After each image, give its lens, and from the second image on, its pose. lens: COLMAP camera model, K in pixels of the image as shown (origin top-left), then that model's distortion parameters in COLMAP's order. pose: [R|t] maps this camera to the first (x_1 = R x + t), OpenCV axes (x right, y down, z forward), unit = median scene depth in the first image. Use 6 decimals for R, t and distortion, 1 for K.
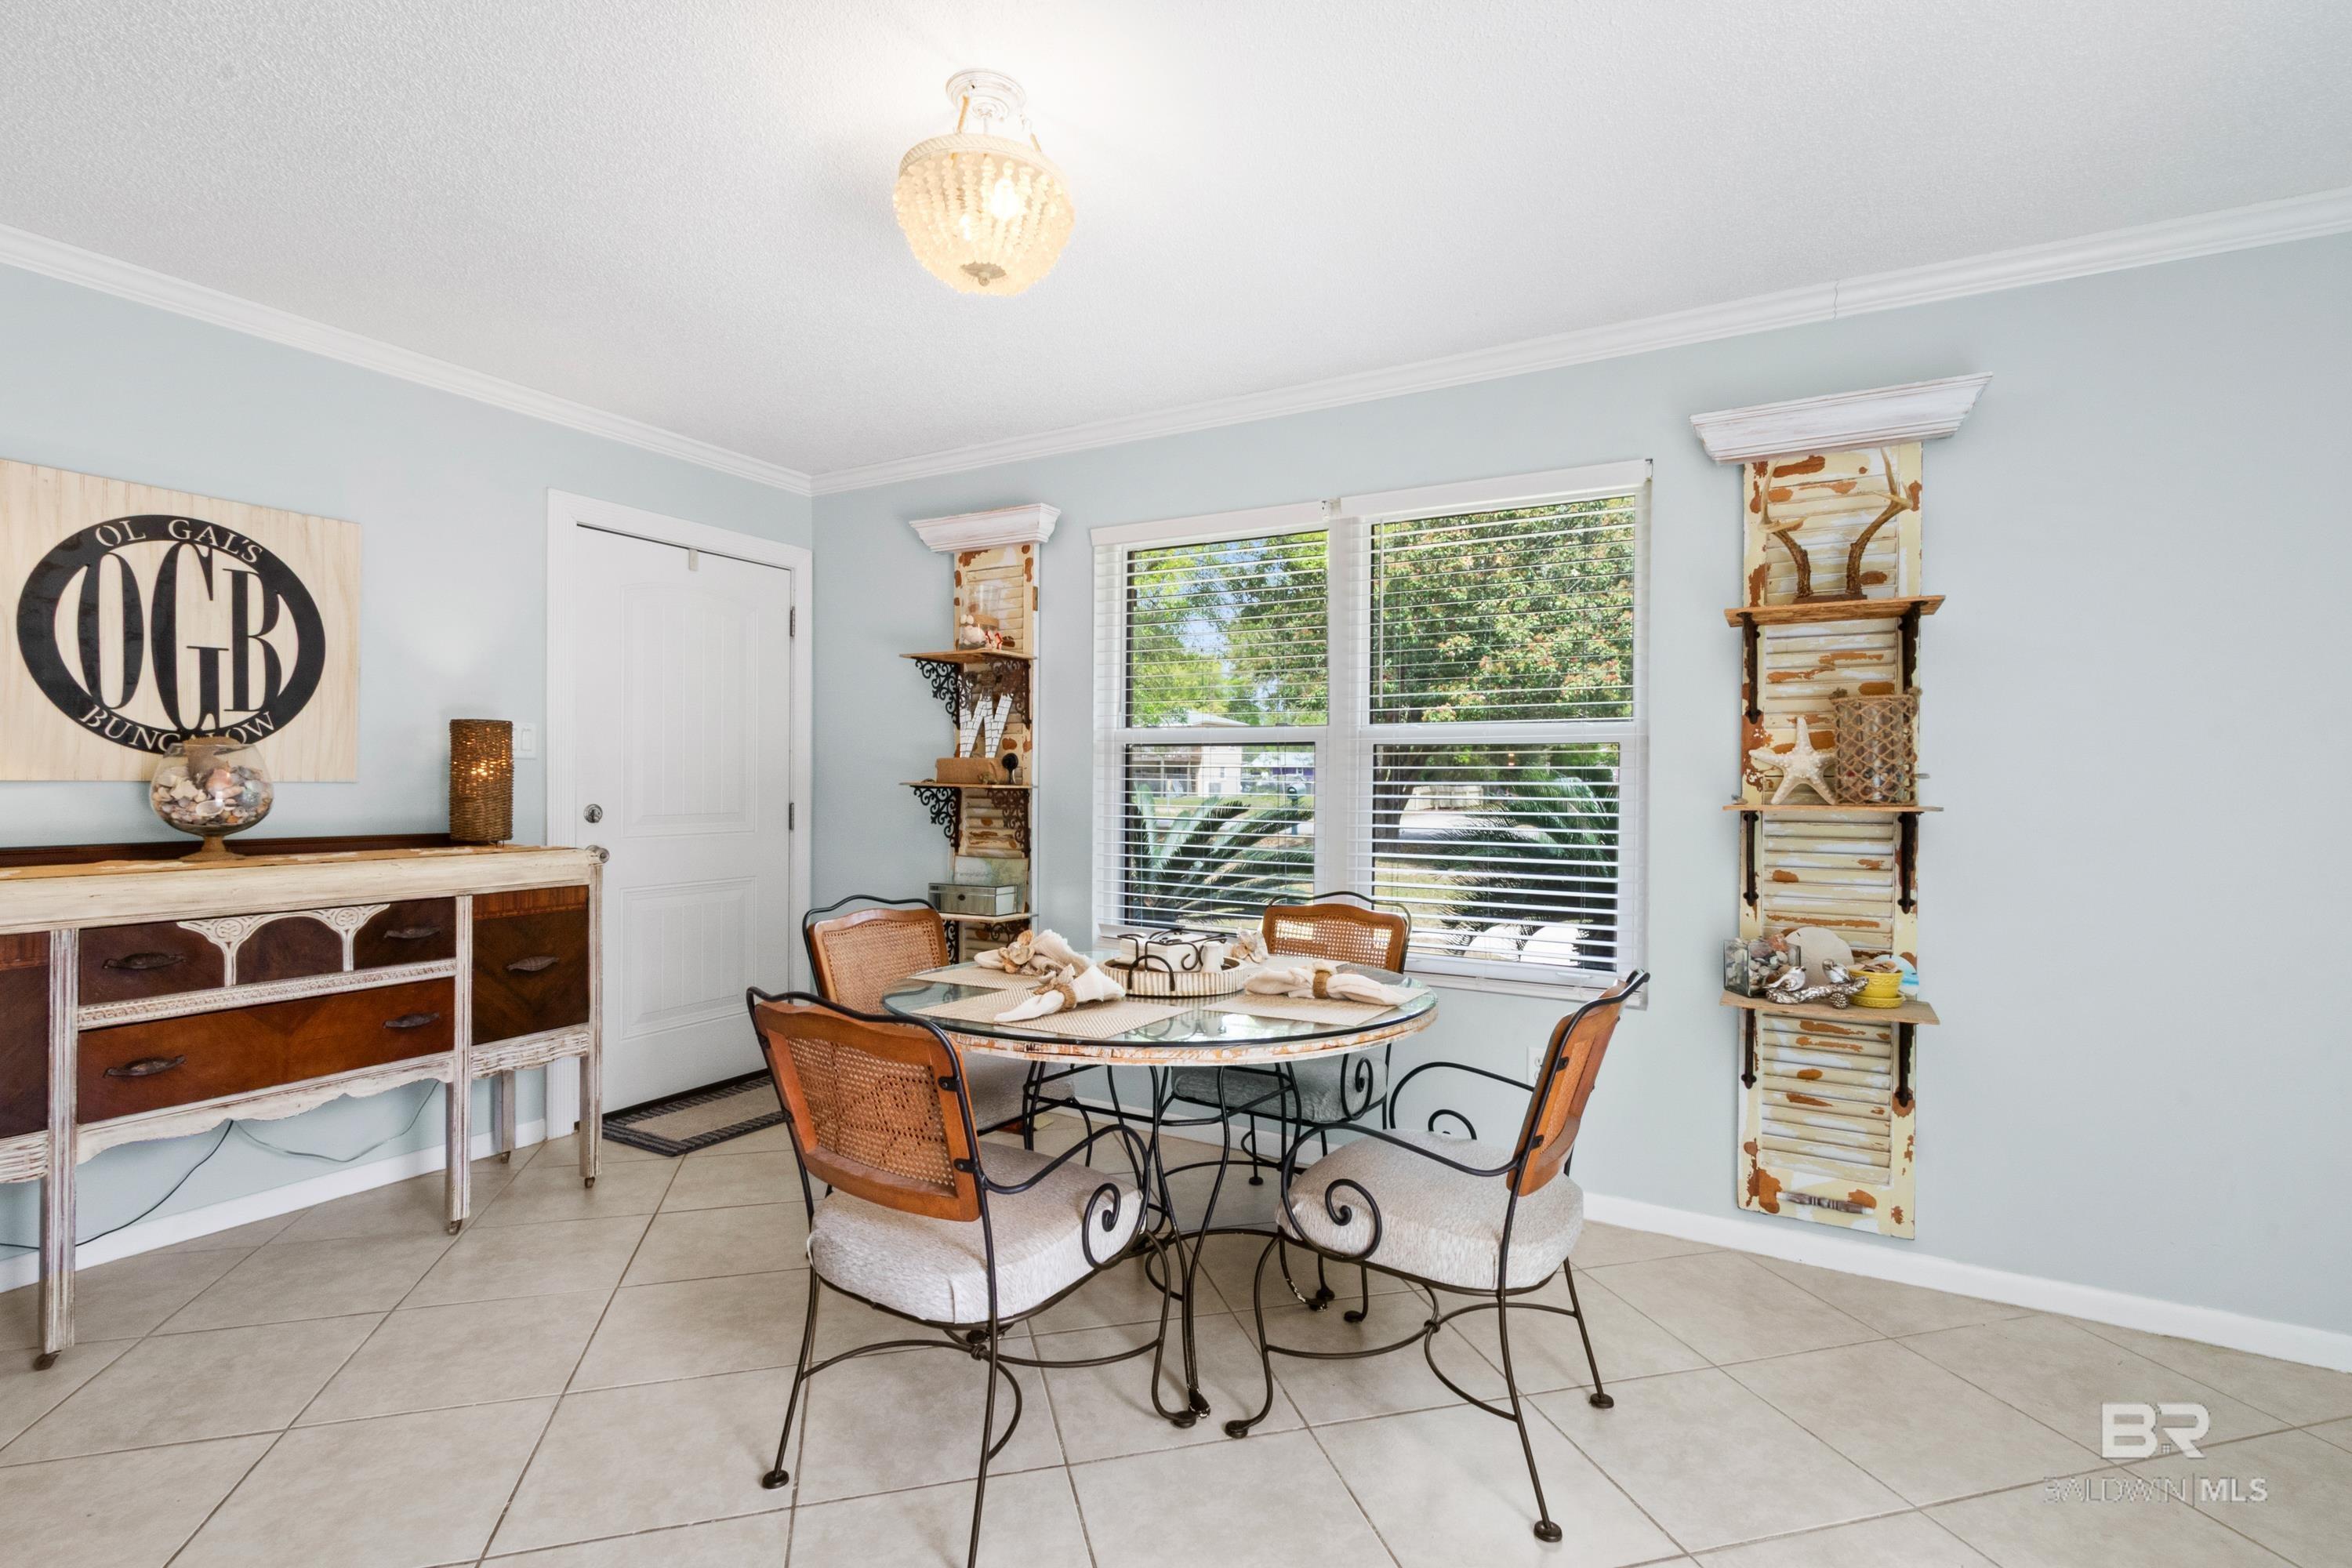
lens RADIAL K [[1069.5, 0, 1166.8], [0, 1069.5, 826.6], [0, 0, 1]] dist [-0.001993, 0.001271]
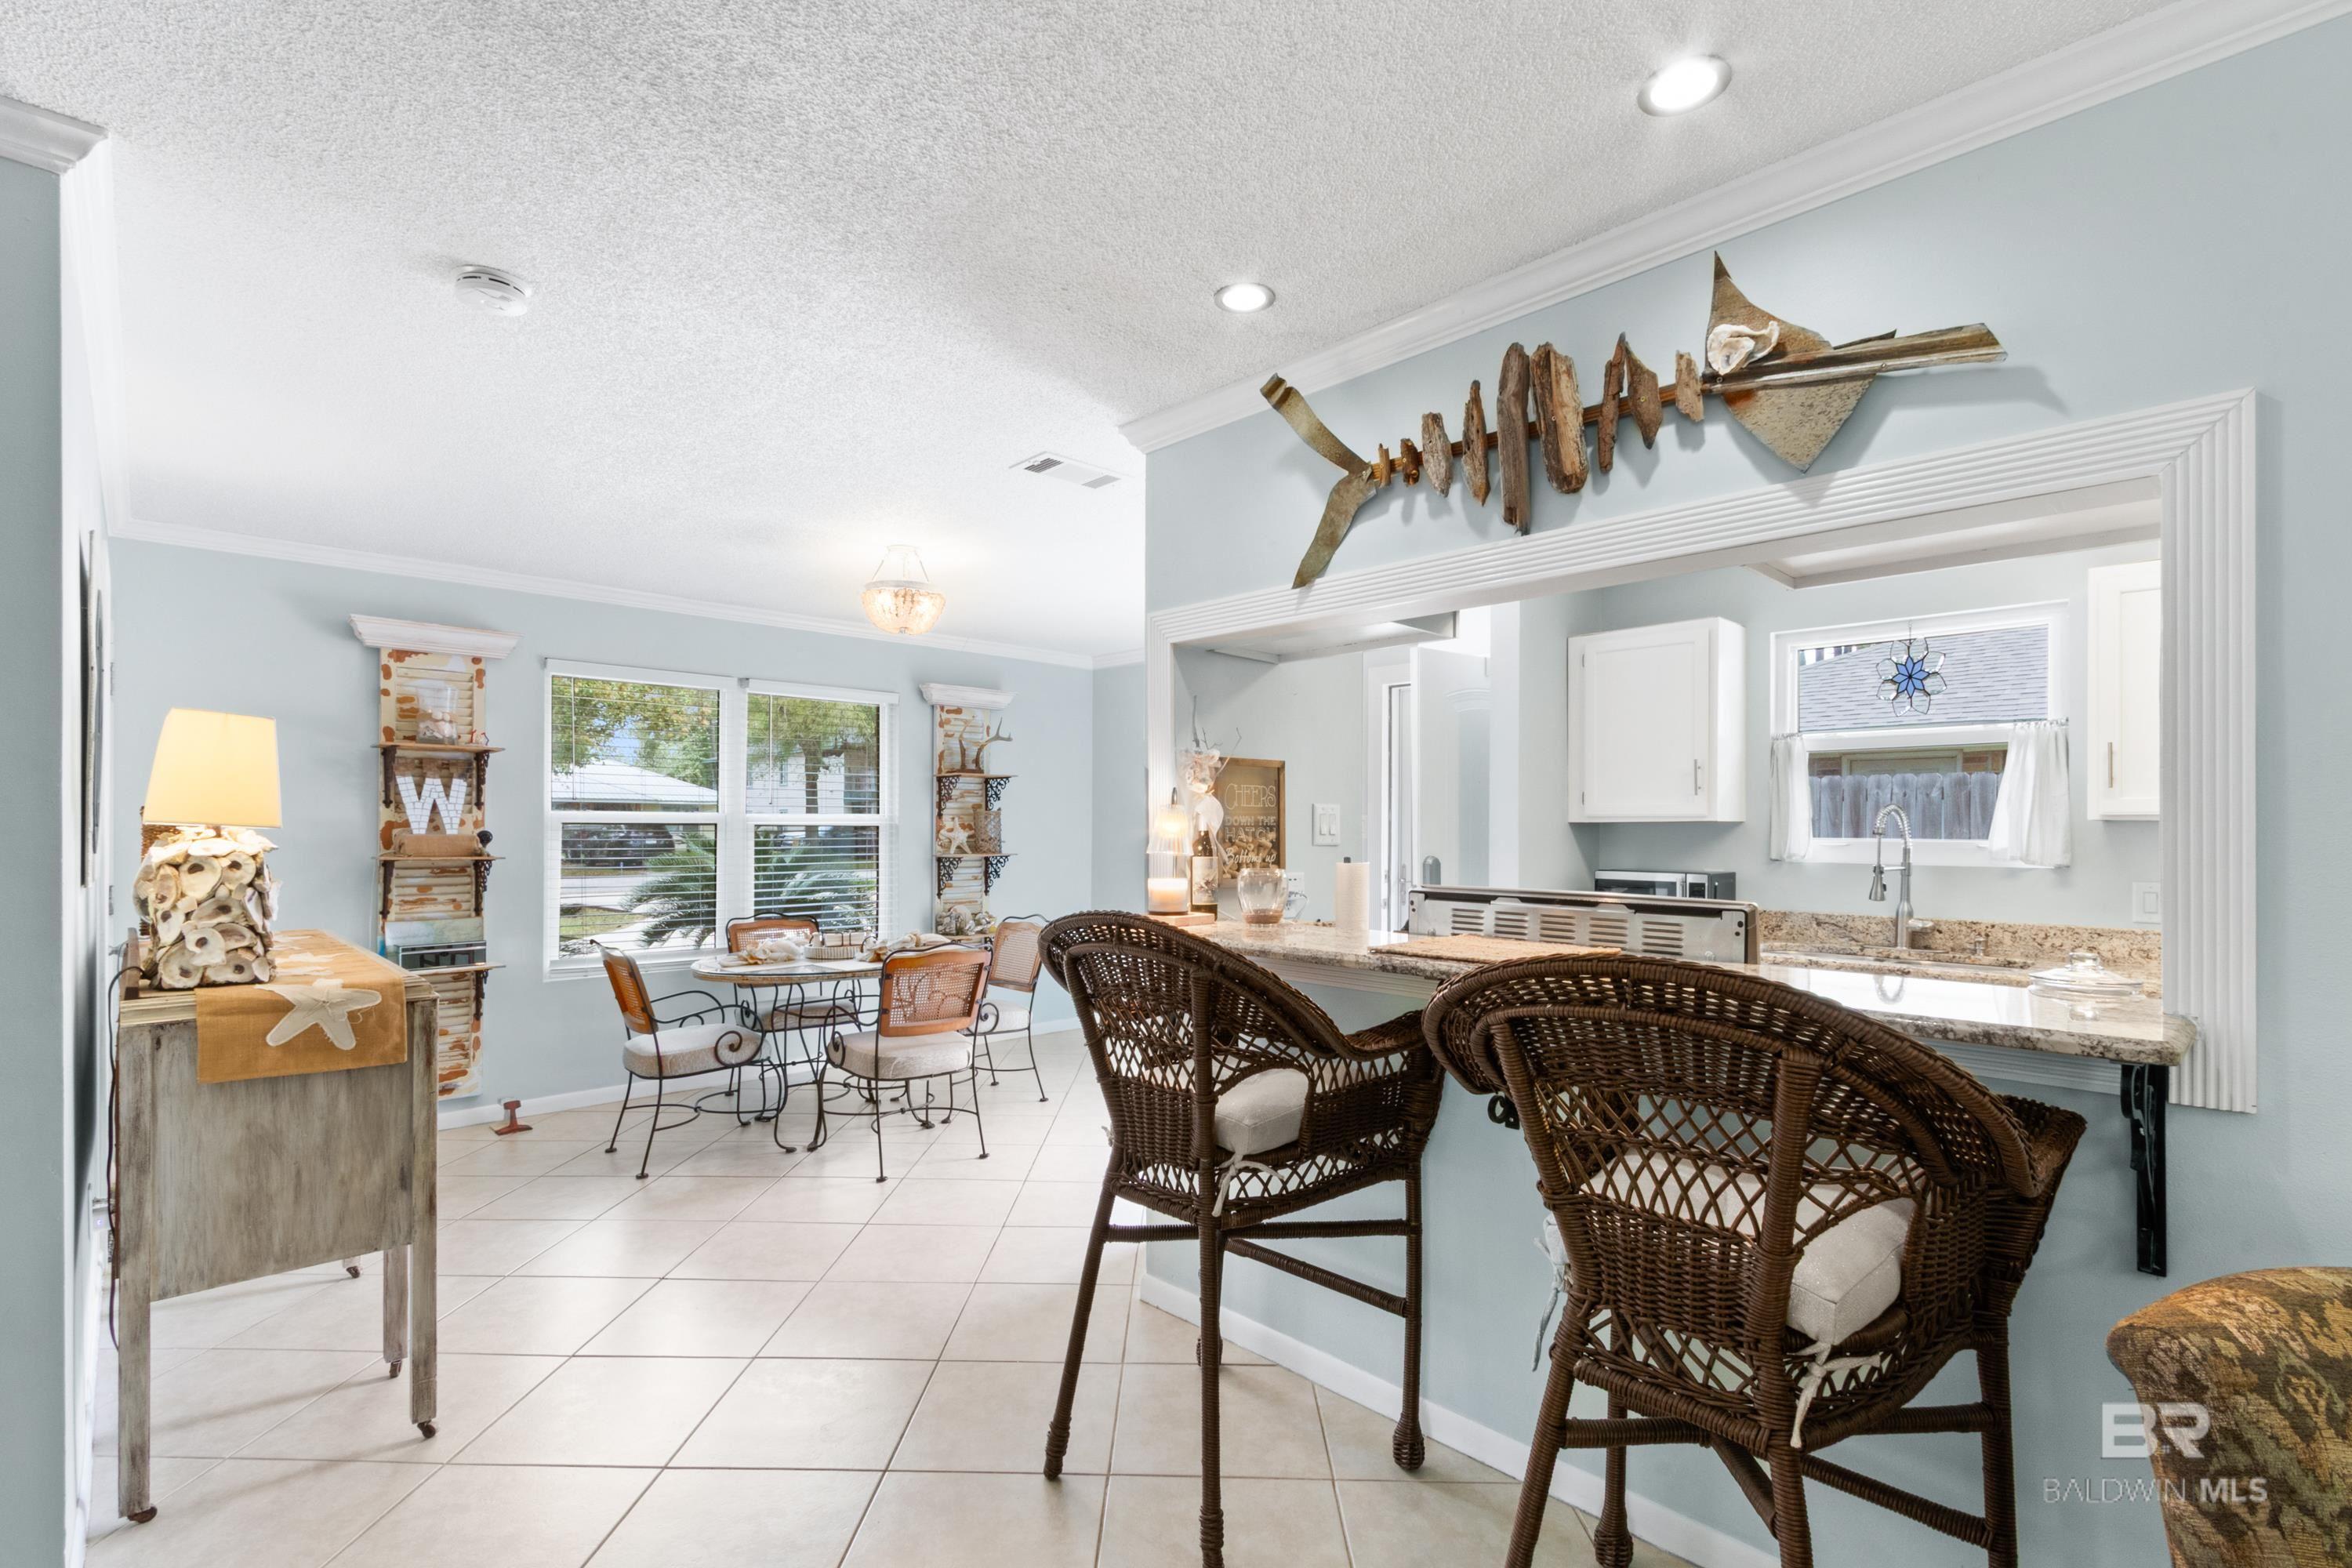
lens RADIAL K [[1080.4, 0, 1172.2], [0, 1080.4, 829.3], [0, 0, 1]] dist [0.003290, 0.000272]
pose [[0.289494, -0.014404, 0.957072, -1.086219], [0.033527, 0.999426, 0.004900, -0.049213], [-0.956593, 0.030669, 0.289810, -0.103707]]
